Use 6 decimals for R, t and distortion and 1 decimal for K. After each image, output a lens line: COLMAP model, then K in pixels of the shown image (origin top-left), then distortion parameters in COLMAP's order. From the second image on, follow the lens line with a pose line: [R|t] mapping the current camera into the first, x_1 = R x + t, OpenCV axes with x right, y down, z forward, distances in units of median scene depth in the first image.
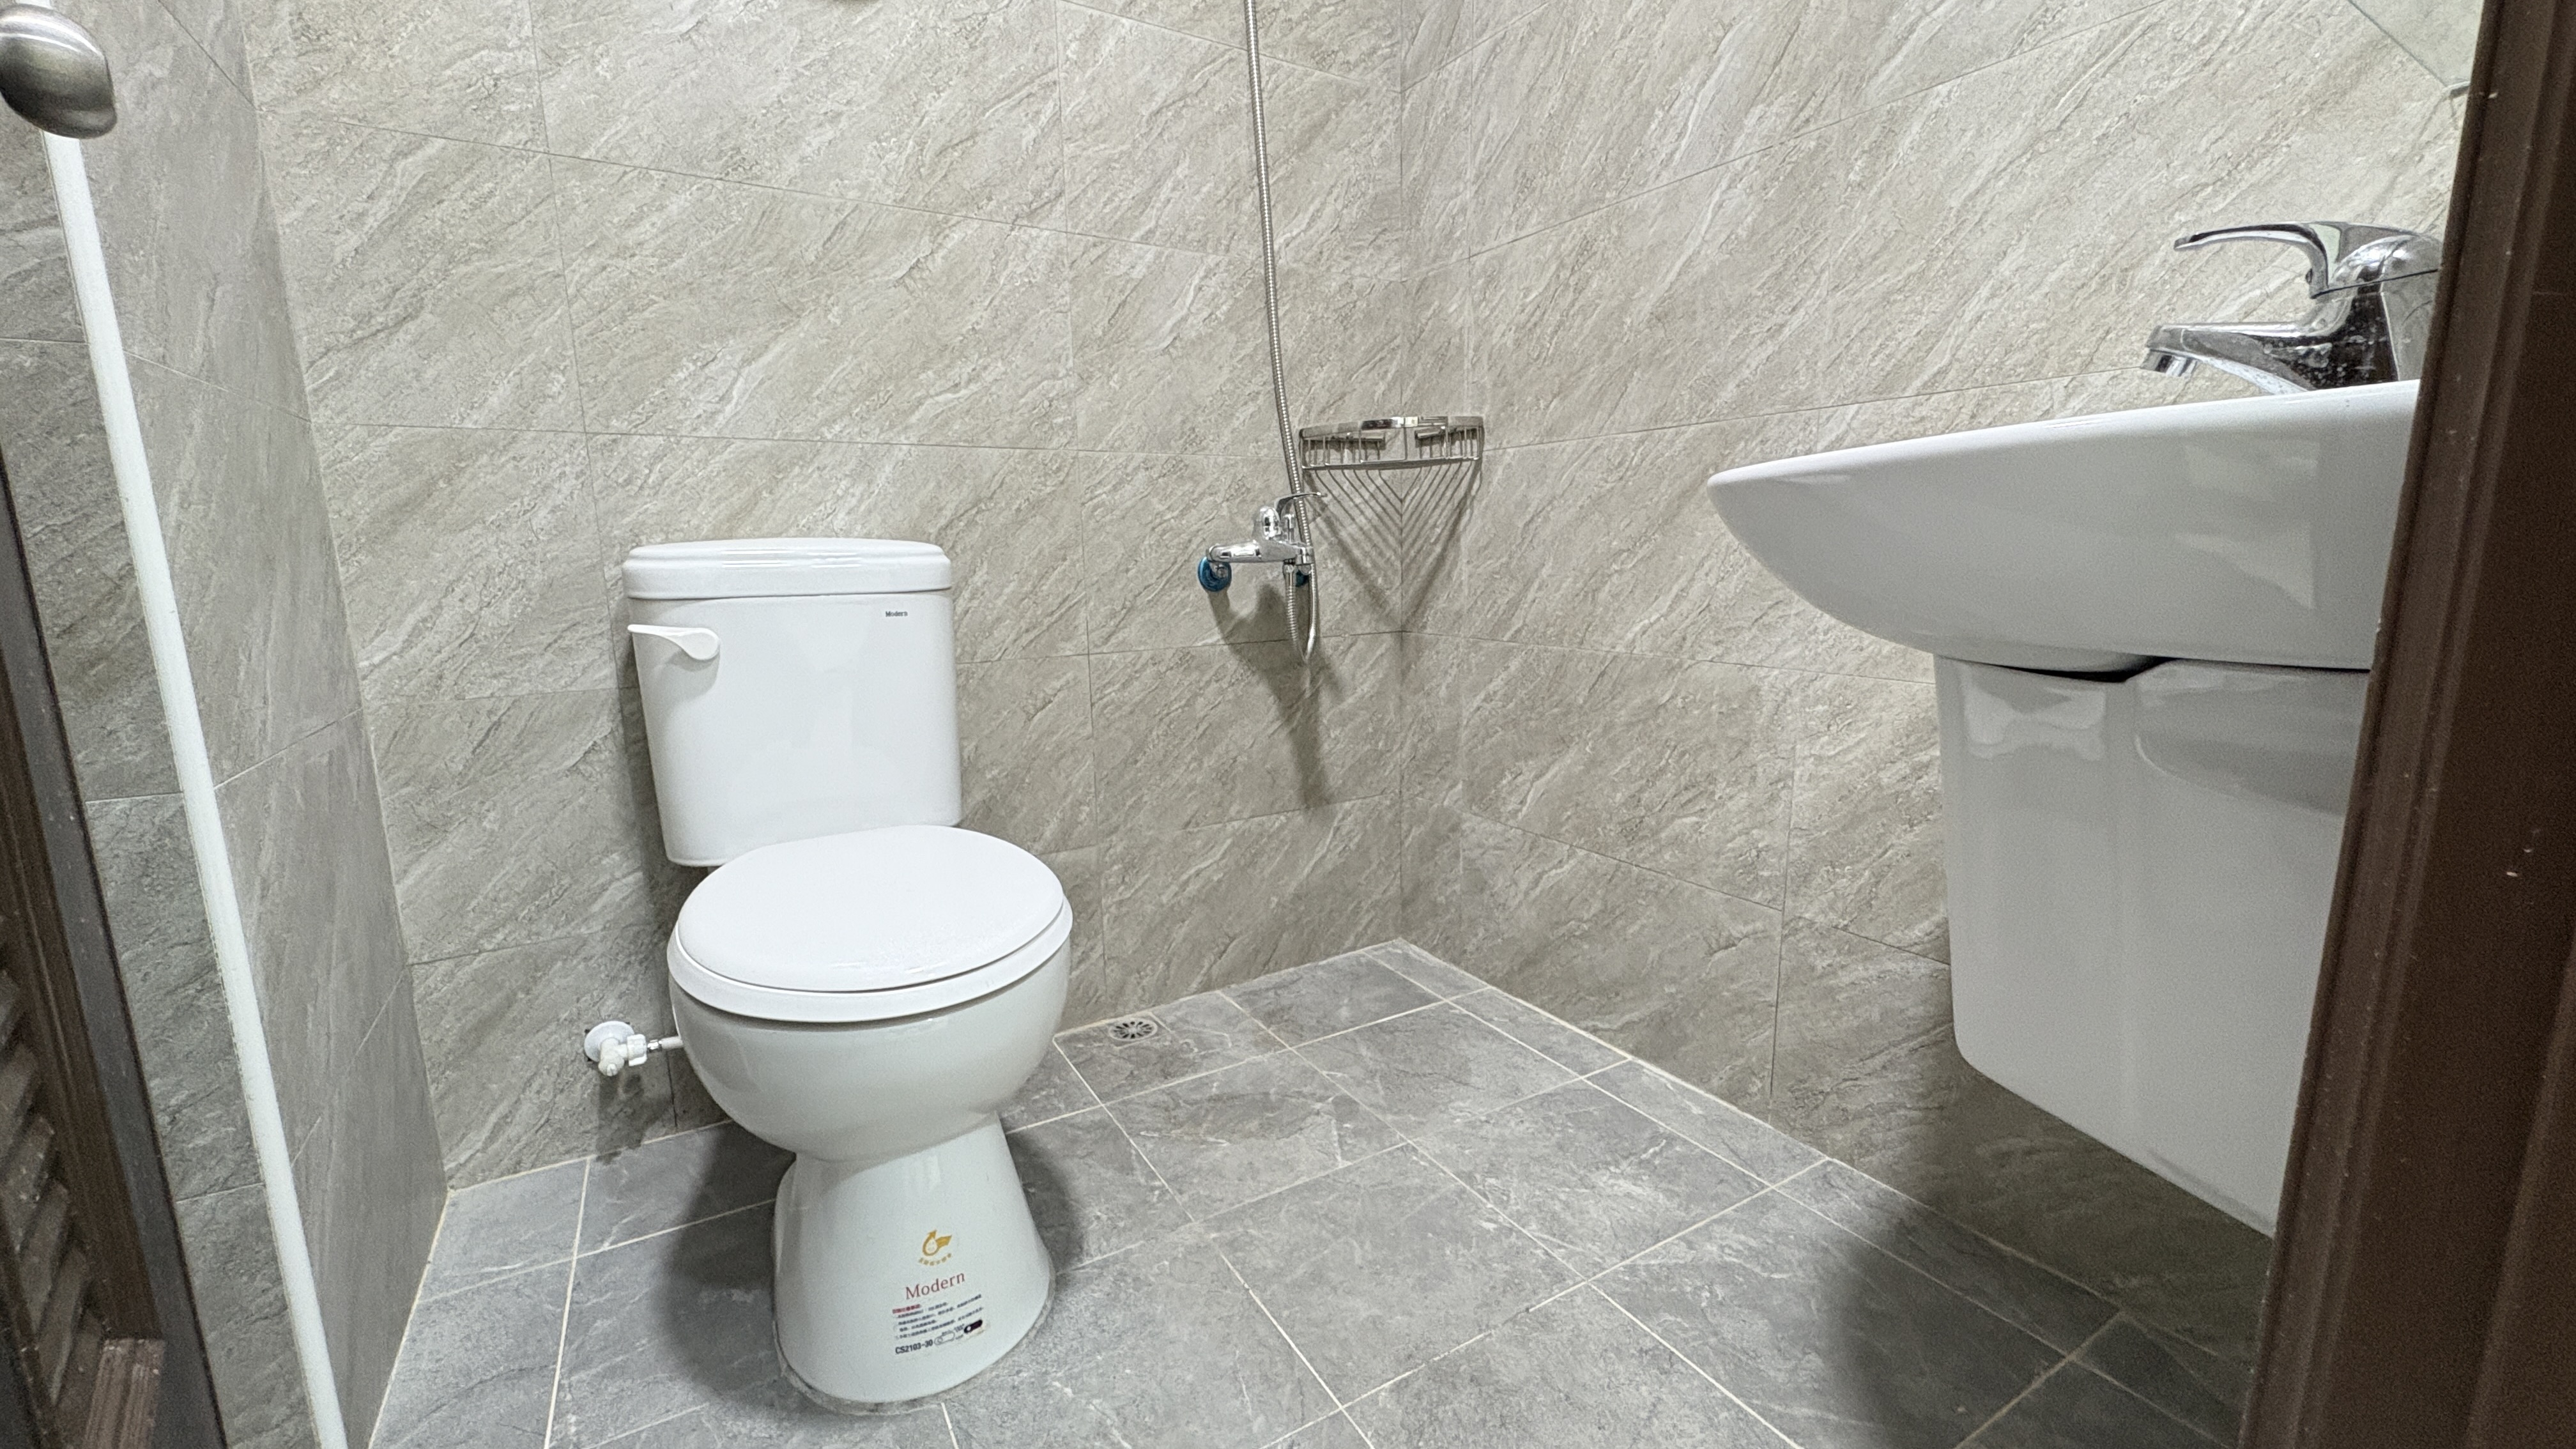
lens RADIAL K [[1031.6, 0, 1295.8], [0, 1031.6, 732.7], [0, 0, 1]] dist [-0.000287, -0.000711]
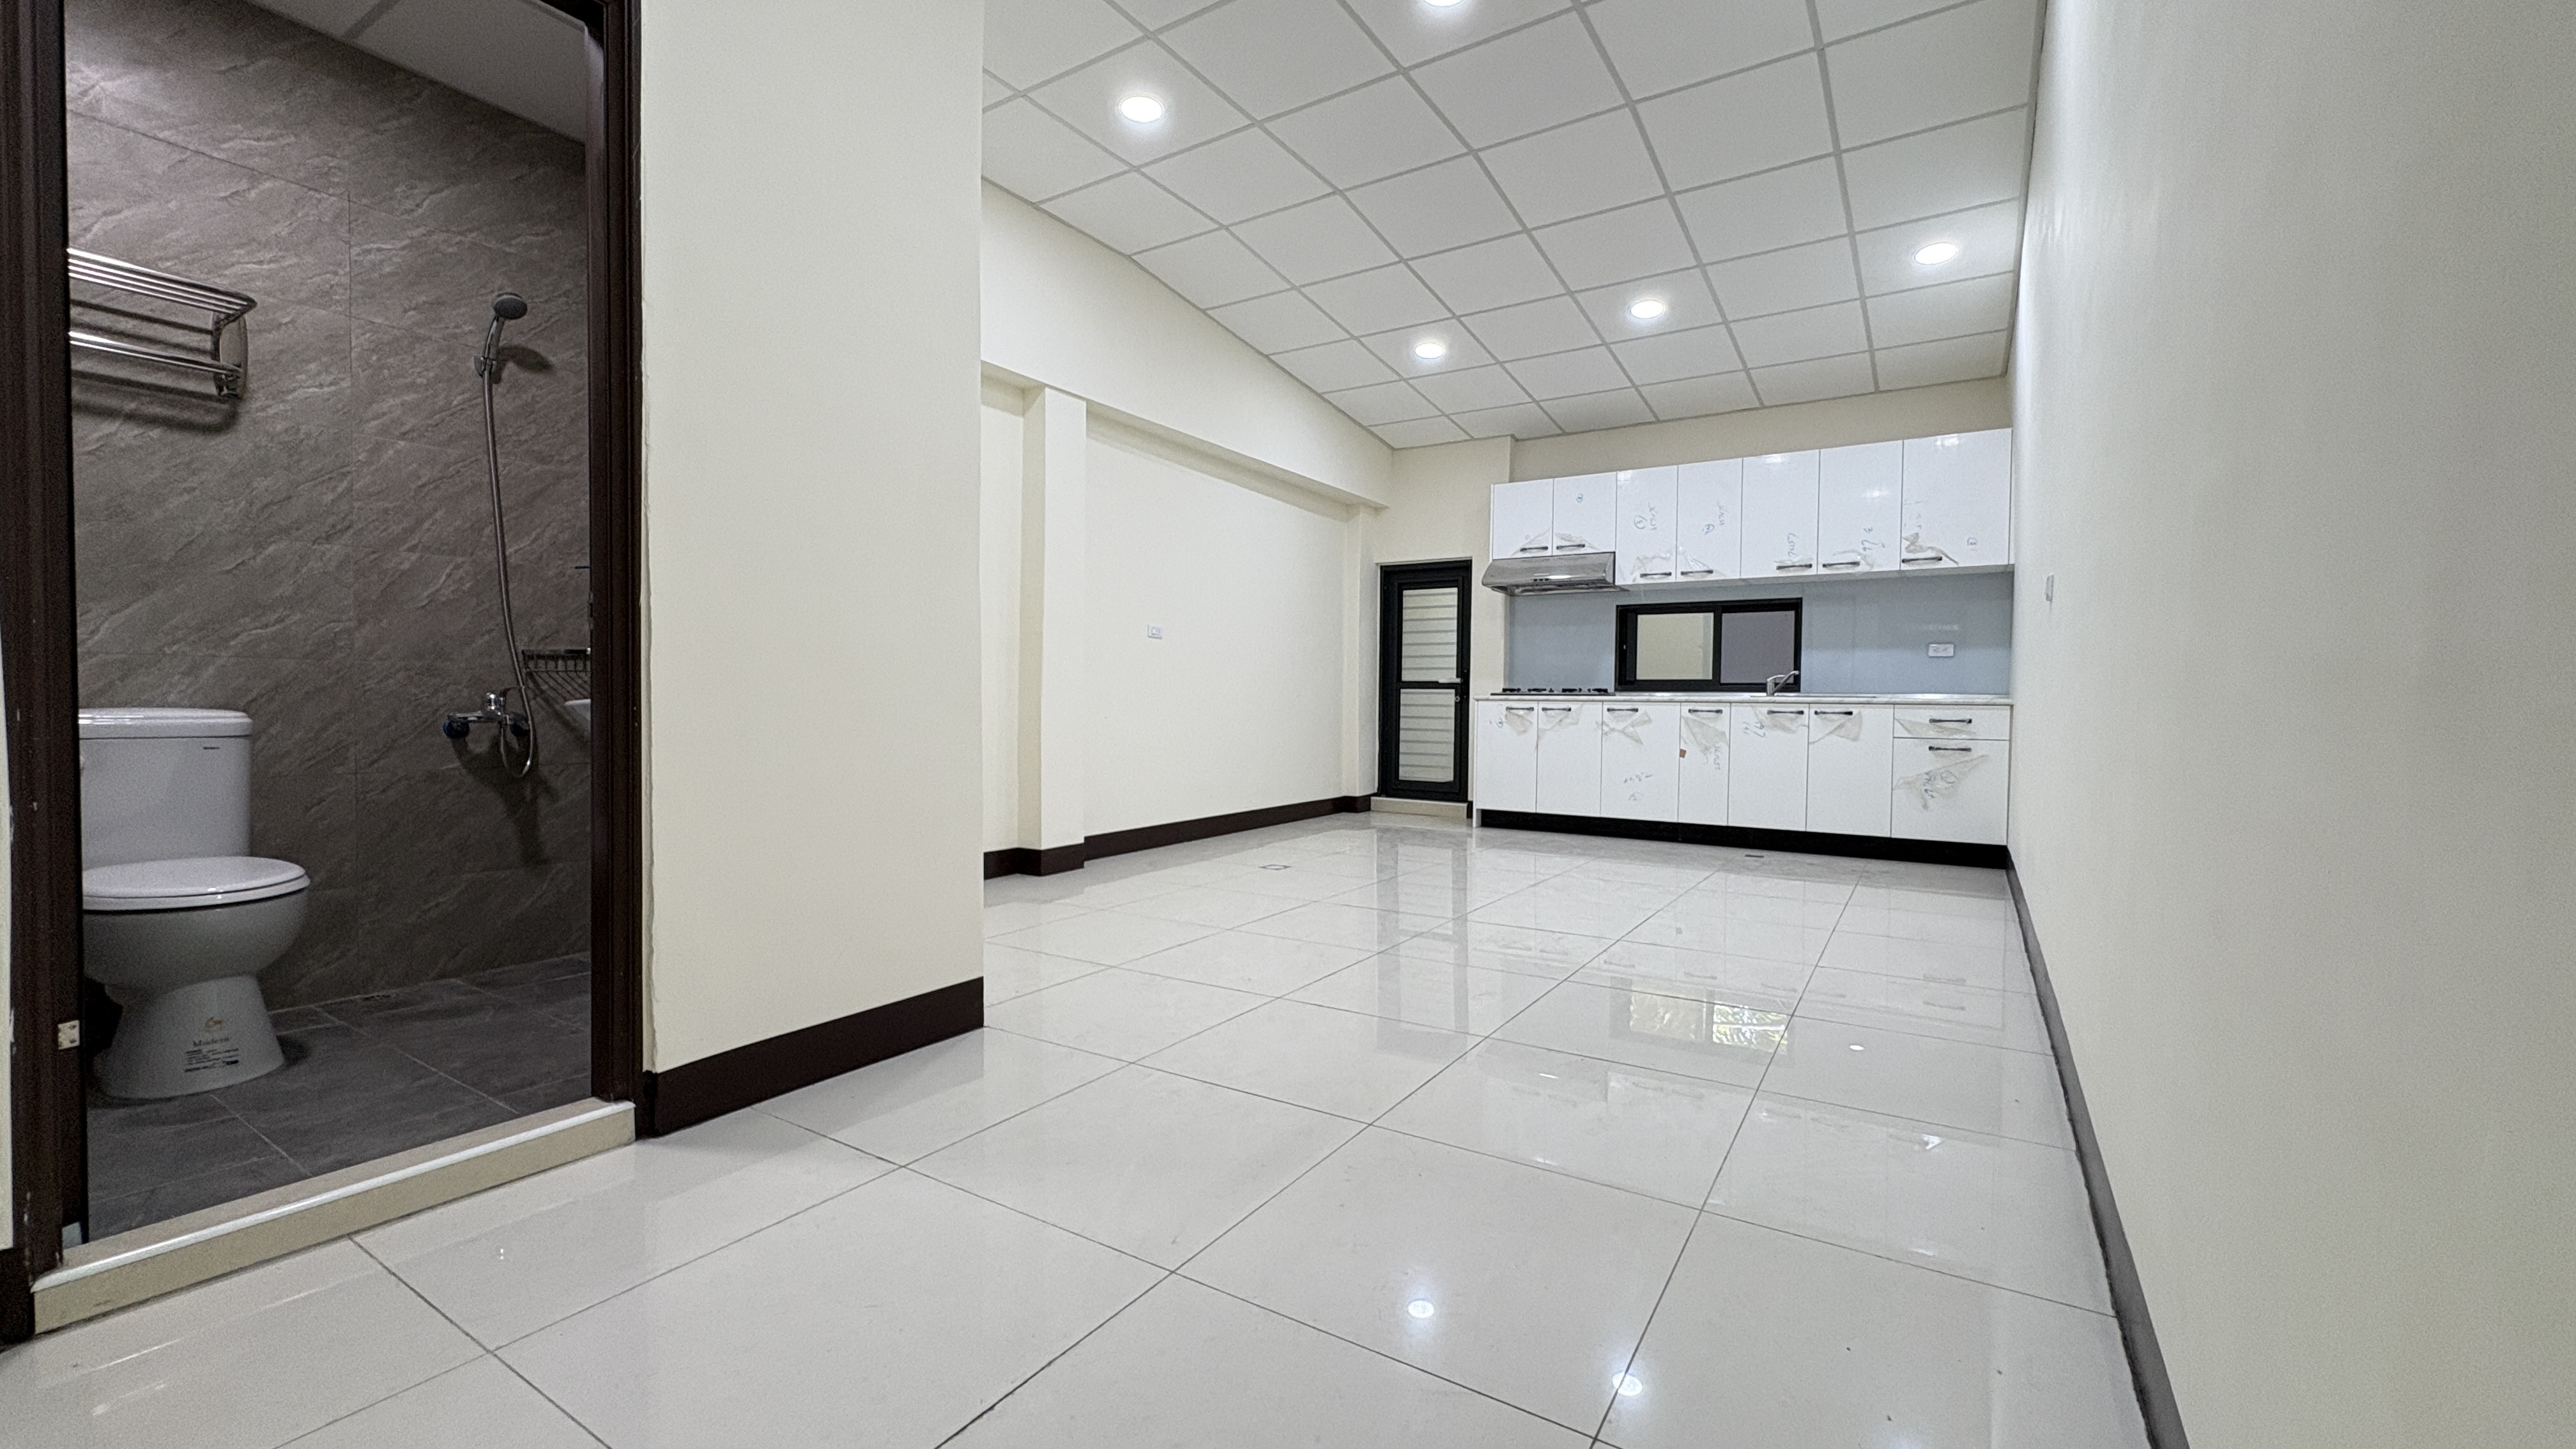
lens RADIAL K [[1031.6, 0, 1301.1], [0, 1031.6, 727.3], [0, 0, 1]] dist [-0.000287, -0.000711]
pose [[0.895738, 0.013569, 0.444375, 0.460003], [0.054456, 0.988659, -0.139958, 0.179566], [-0.441235, 0.149565, 0.884840, -1.273357]]
